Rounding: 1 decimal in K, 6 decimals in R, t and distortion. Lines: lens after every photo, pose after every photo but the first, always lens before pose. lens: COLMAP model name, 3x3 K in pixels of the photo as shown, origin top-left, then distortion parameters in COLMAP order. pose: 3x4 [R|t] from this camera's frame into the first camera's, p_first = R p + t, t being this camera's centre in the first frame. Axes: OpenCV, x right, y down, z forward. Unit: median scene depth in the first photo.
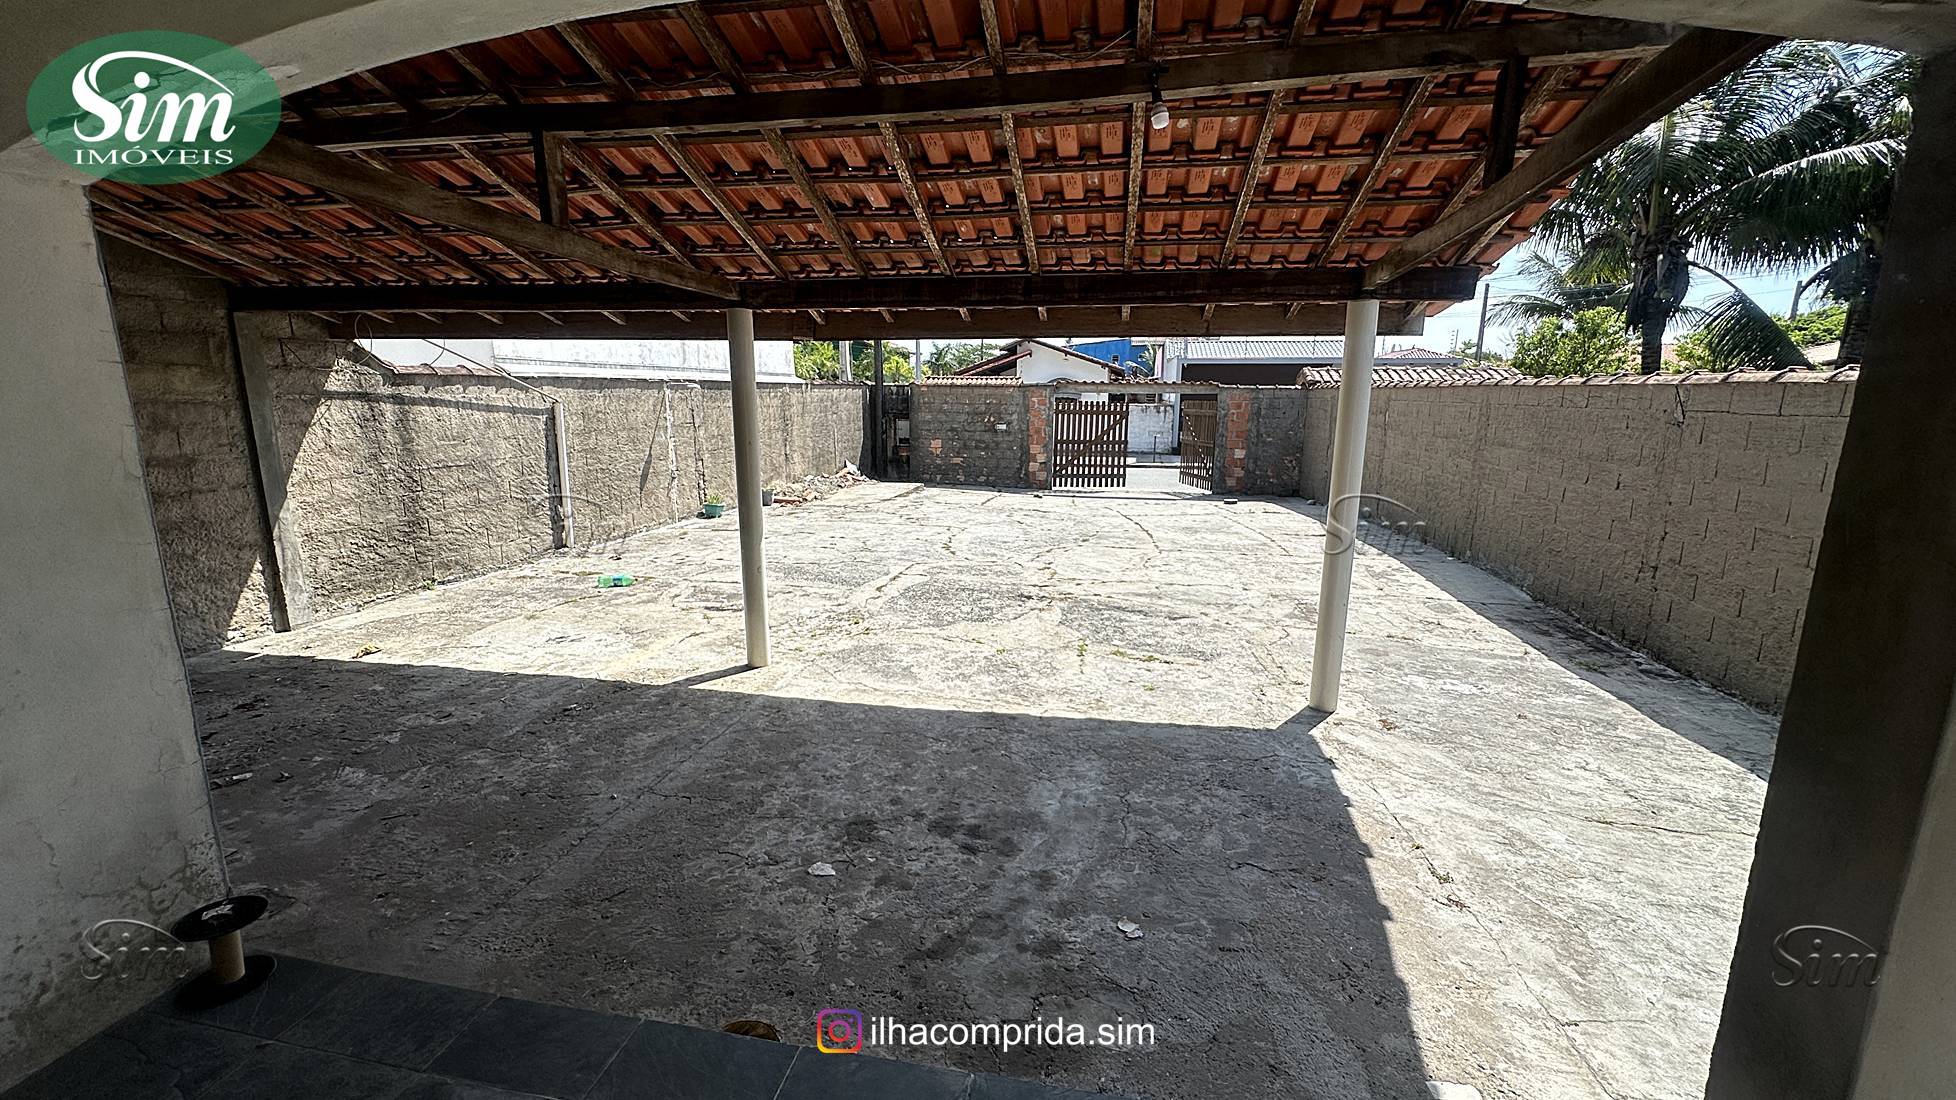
lens RADIAL K [[781.1, 0, 978.0], [0, 781.1, 550.0], [0, 0, 1]] dist [-0.003205, -0.000088]
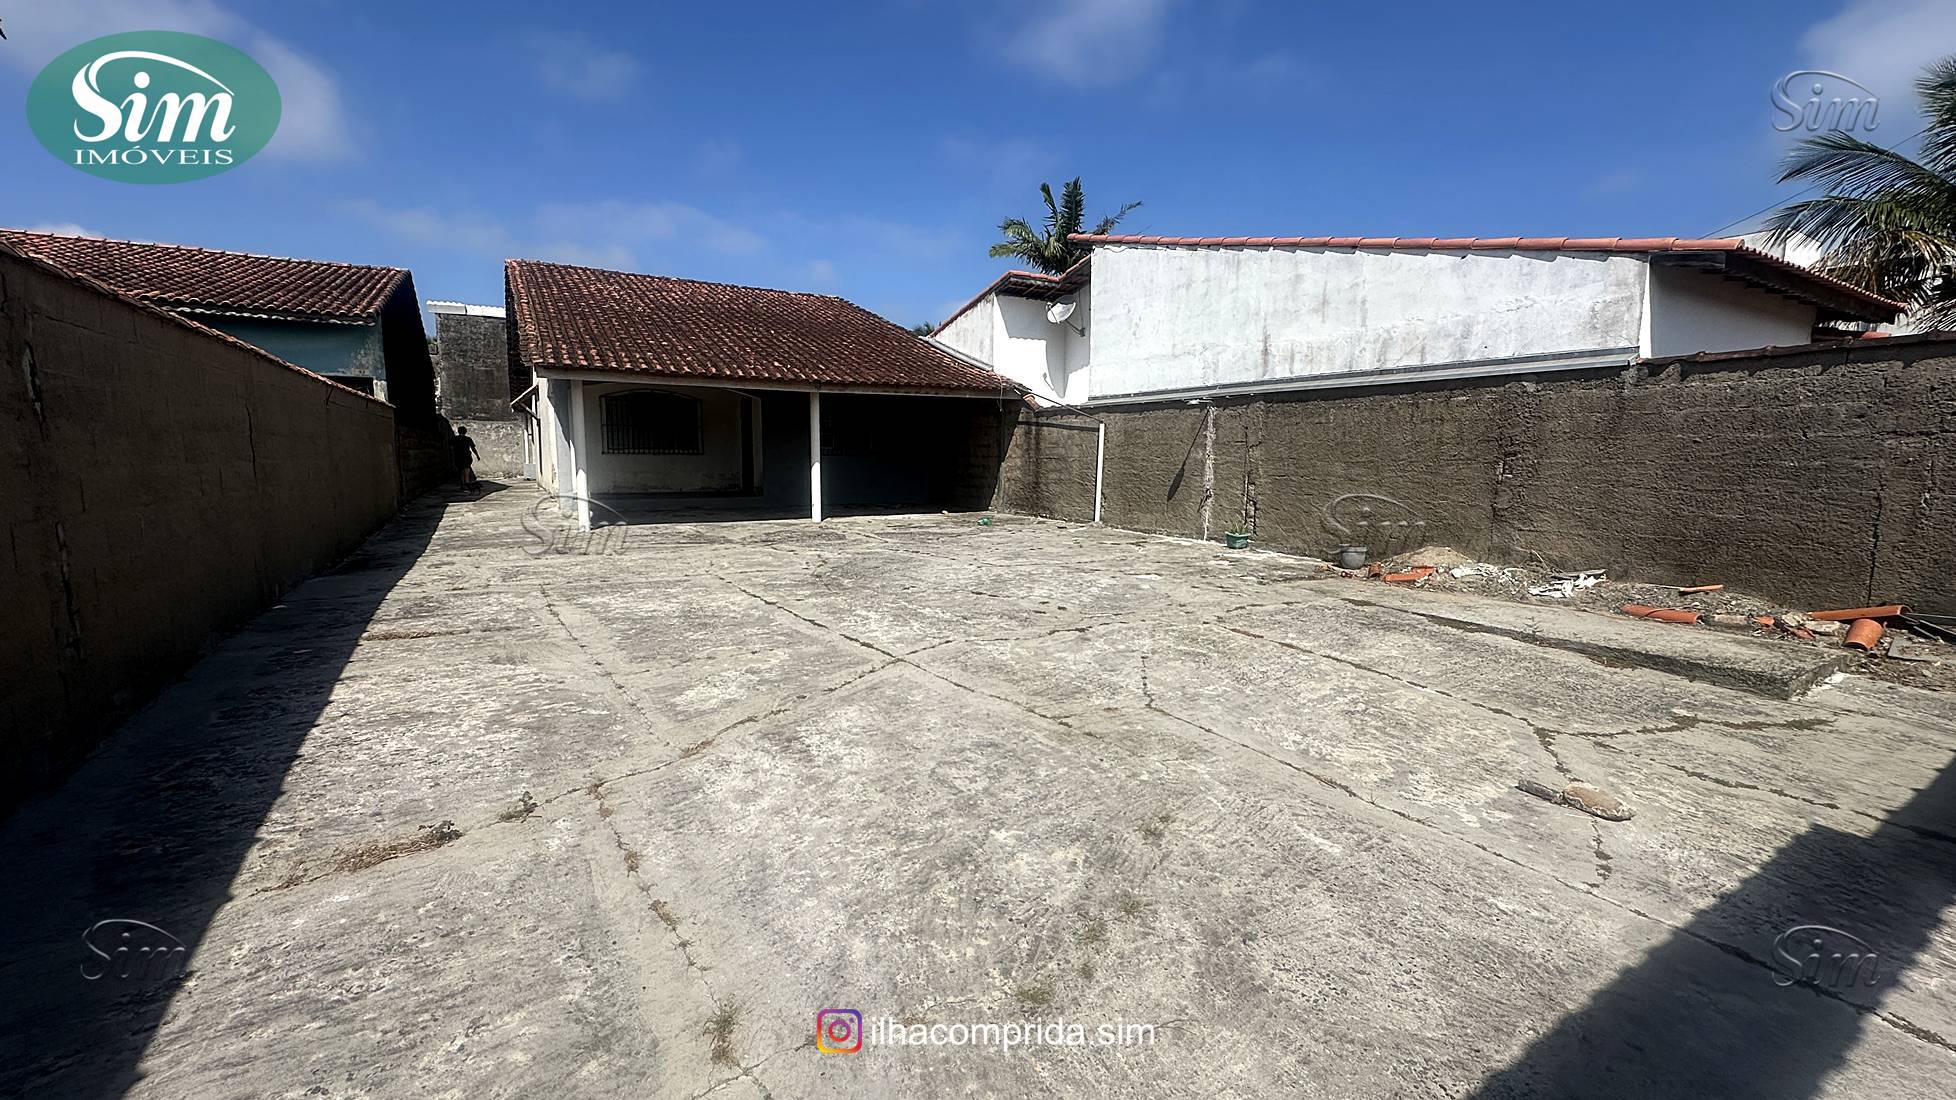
lens RADIAL K [[798.9, 0, 978.0], [0, 798.9, 550.0], [0, 0, 1]] dist [0.001449, 0.000049]
pose [[-0.750907, 0.068883, -0.656806, 1.002340], [-0.140192, 0.955252, 0.260460, -0.496951], [0.645356, 0.287660, -0.707649, 3.076896]]
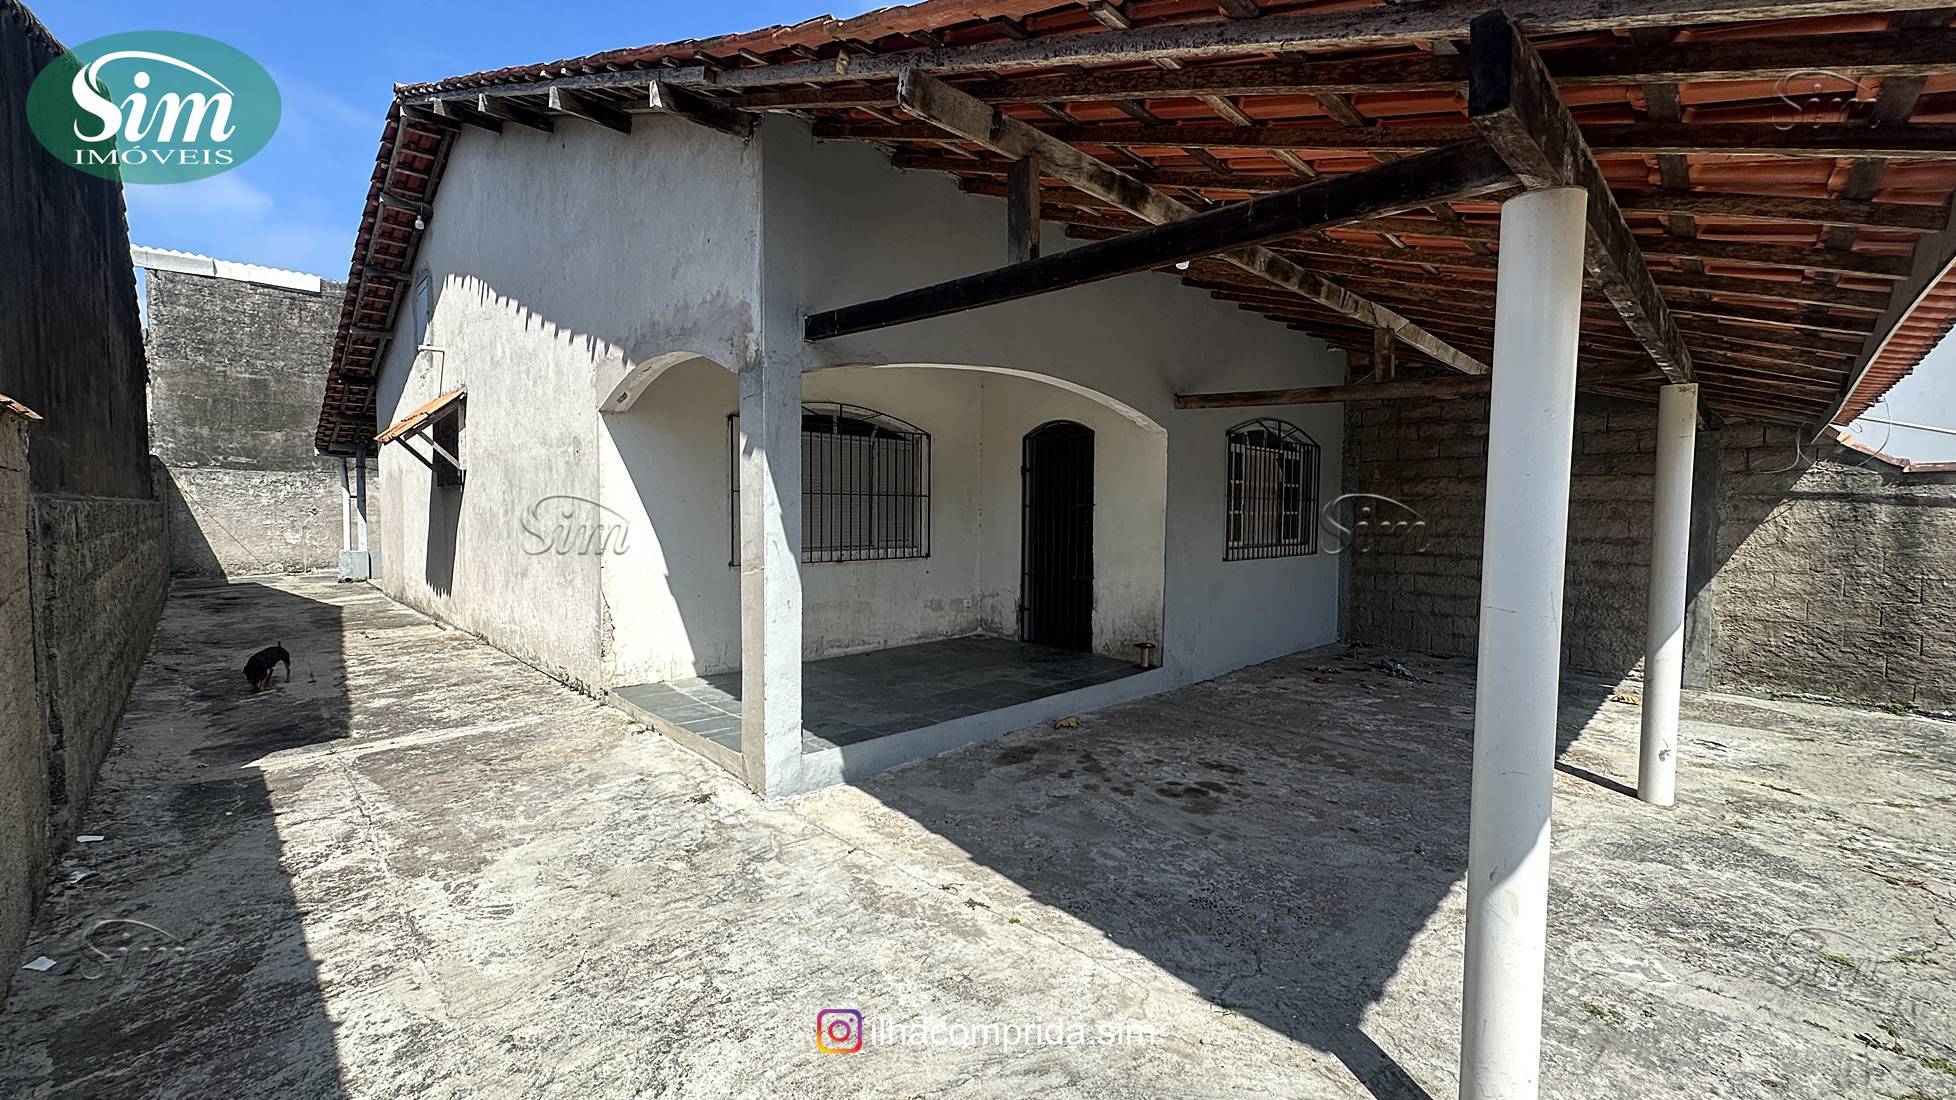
lens RADIAL K [[781.1, 0, 978.0], [0, 781.1, 550.0], [0, 0, 1]] dist [-0.003205, -0.000088]
pose [[-0.566085, 0.035364, -0.823588, 0.760903], [-0.172603, 0.971849, 0.160368, -0.115485], [0.806074, 0.232936, -0.544045, 0.771070]]
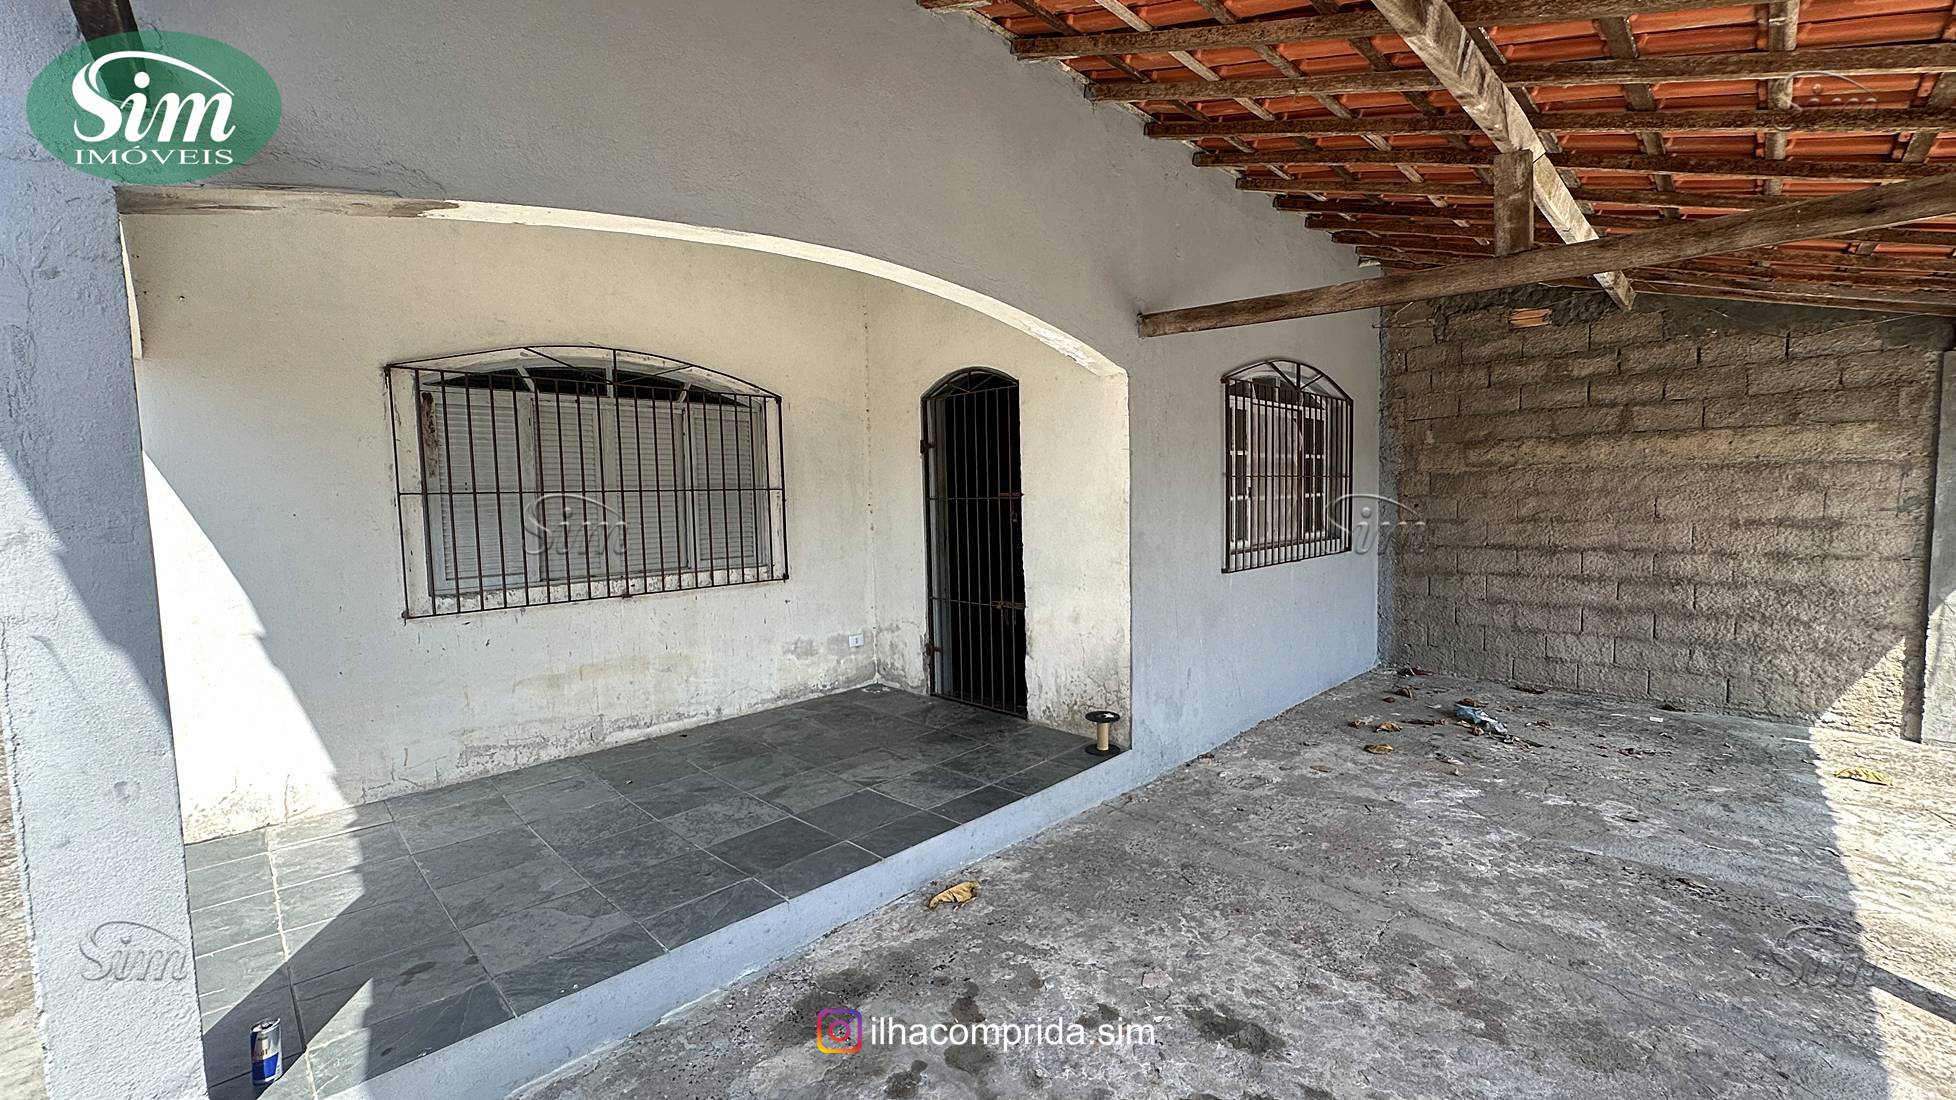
lens RADIAL K [[781.1, 0, 978.0], [0, 781.1, 550.0], [0, 0, 1]] dist [-0.003205, -0.000088]
pose [[-0.559741, 0.069370, -0.825759, 0.317497], [-0.141374, 0.973887, 0.177644, -0.099007], [0.816519, 0.216175, -0.535317, 0.631756]]
